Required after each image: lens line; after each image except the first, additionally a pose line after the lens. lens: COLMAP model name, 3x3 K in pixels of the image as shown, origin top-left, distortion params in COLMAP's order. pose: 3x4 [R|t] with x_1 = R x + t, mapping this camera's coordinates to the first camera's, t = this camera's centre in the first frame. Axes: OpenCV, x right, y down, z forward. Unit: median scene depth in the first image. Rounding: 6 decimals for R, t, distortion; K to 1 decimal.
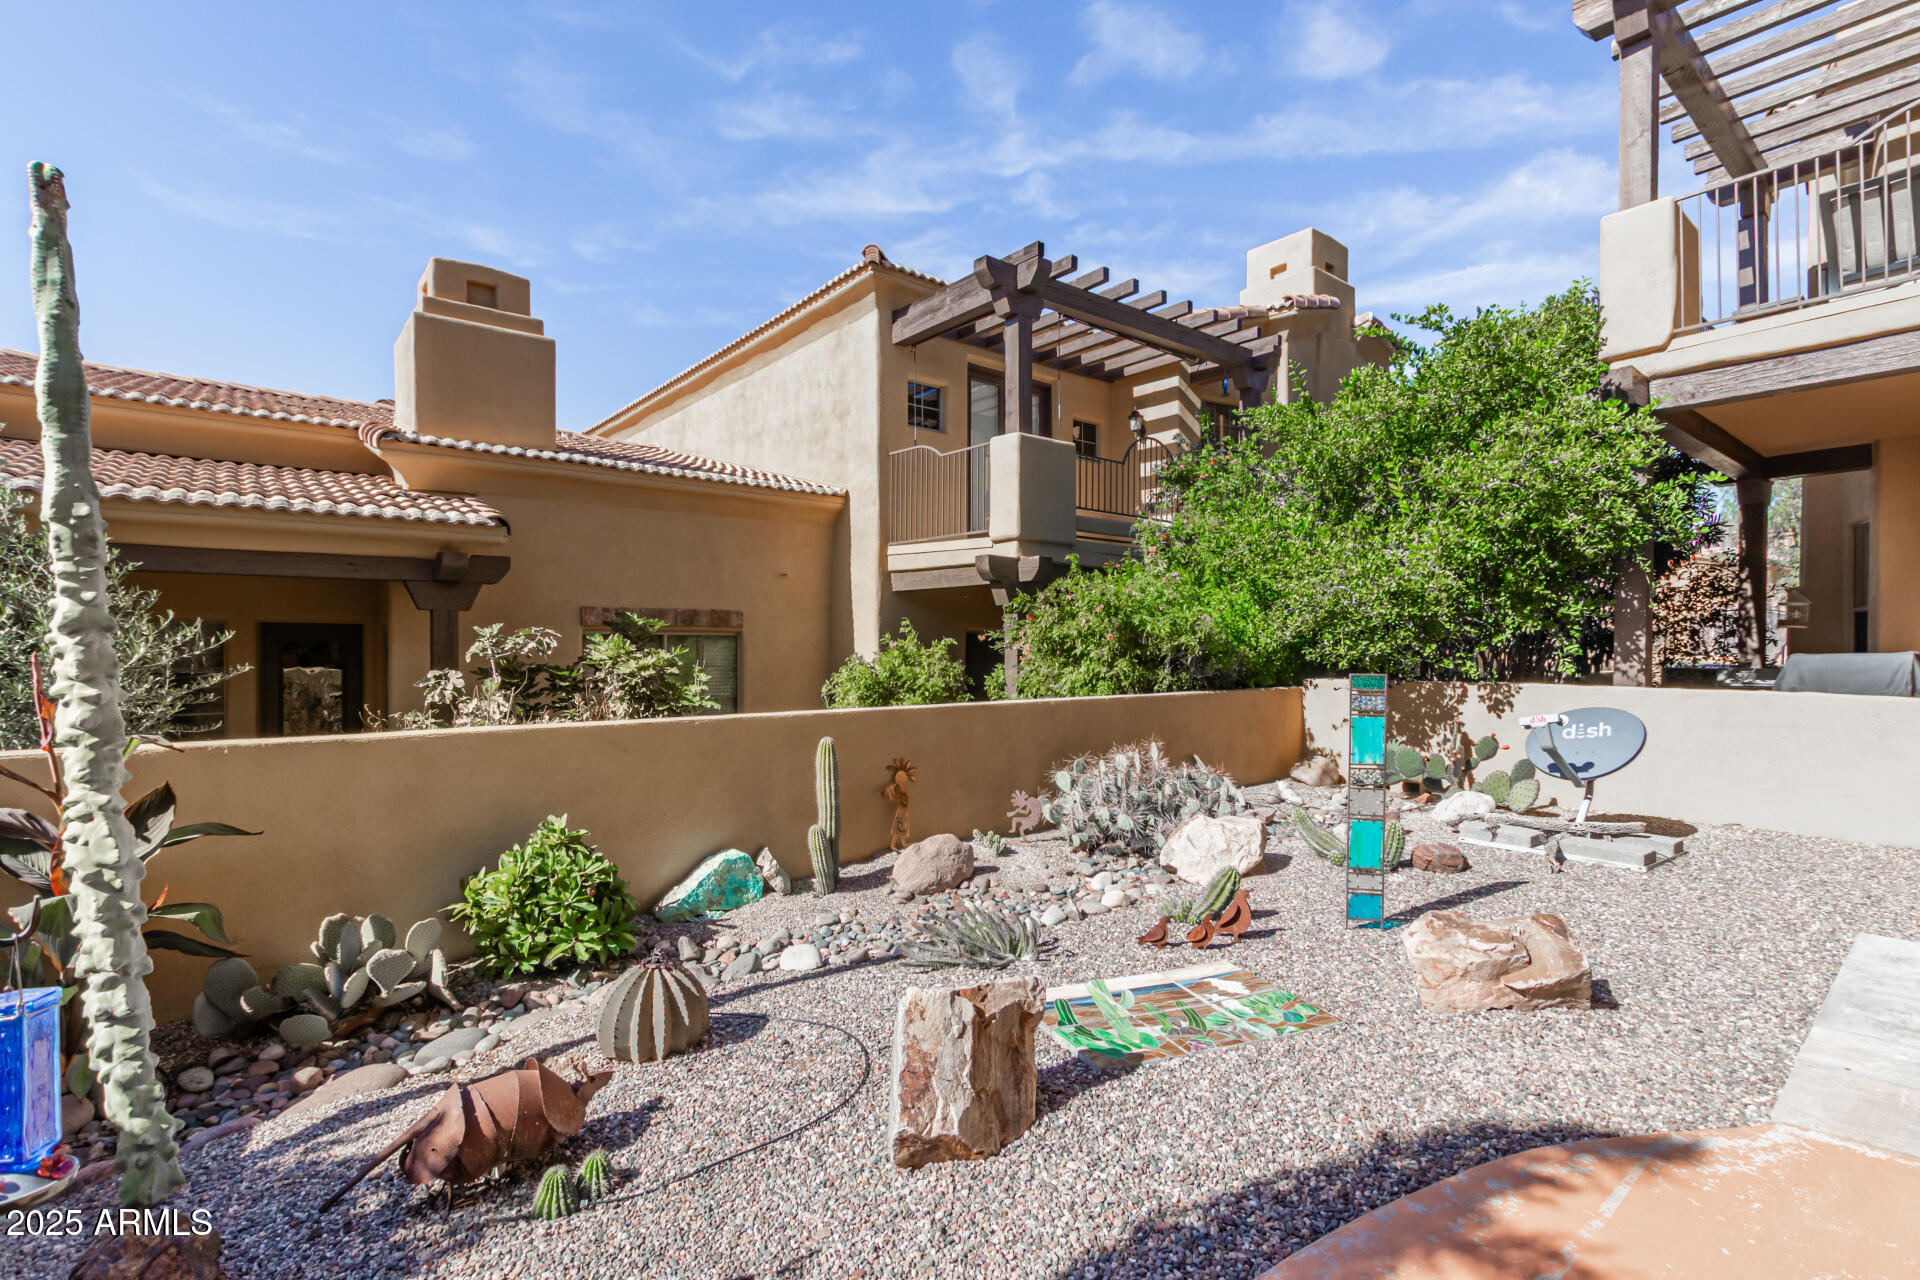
lens RADIAL K [[892.3, 0, 957.7], [0, 892.3, 649.9], [0, 0, 1]] dist [0.000559, -0.000737]
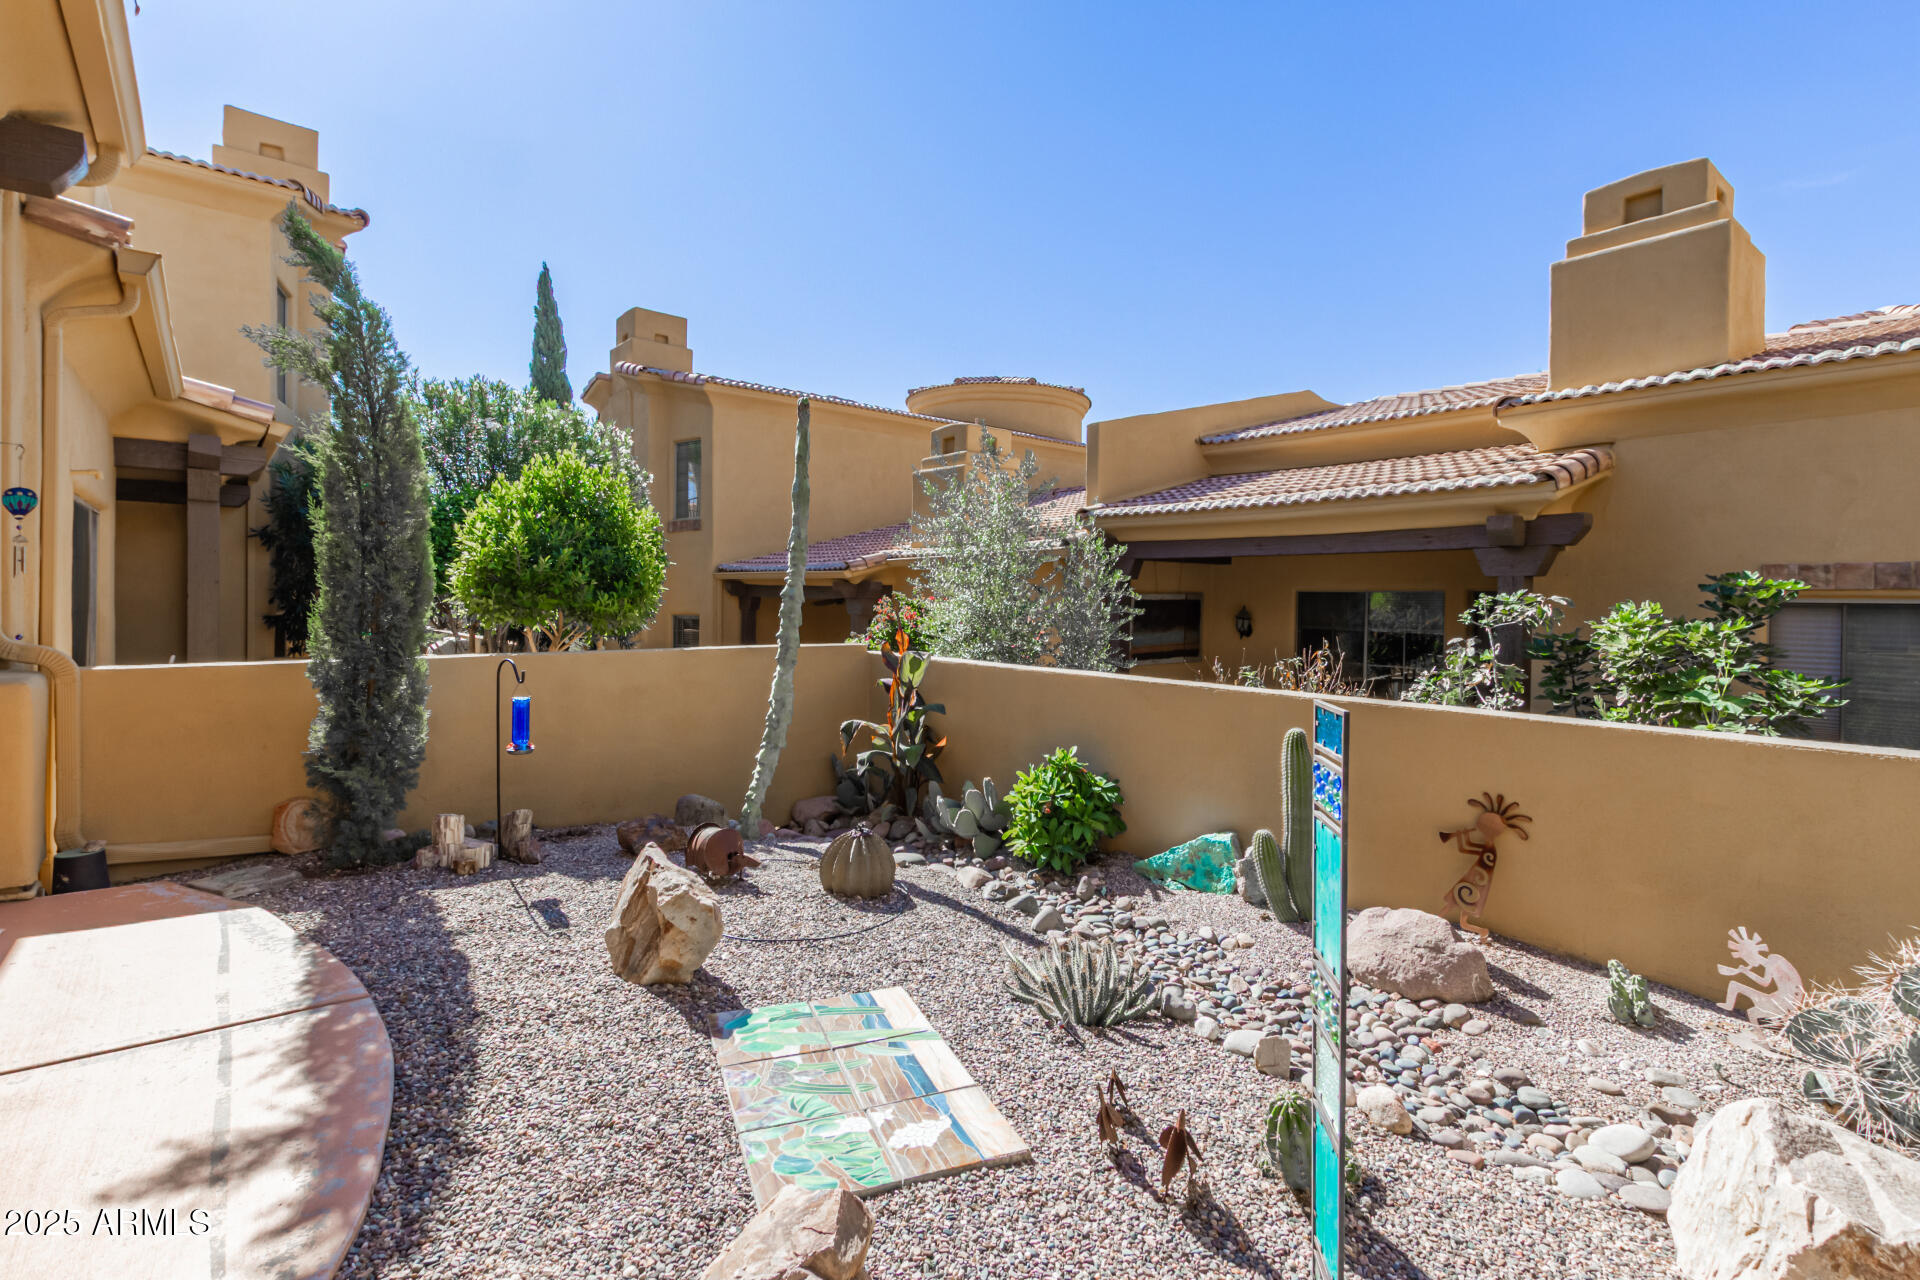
lens RADIAL K [[898.4, 0, 961.0], [0, 898.4, 599.8], [0, 0, 1]] dist [0.013289, 0.000447]
pose [[0.008005, -0.004291, -0.999959, 0.547439], [-0.021137, 0.999767, -0.004460, -0.005191], [0.999745, 0.021172, 0.007912, 0.578217]]
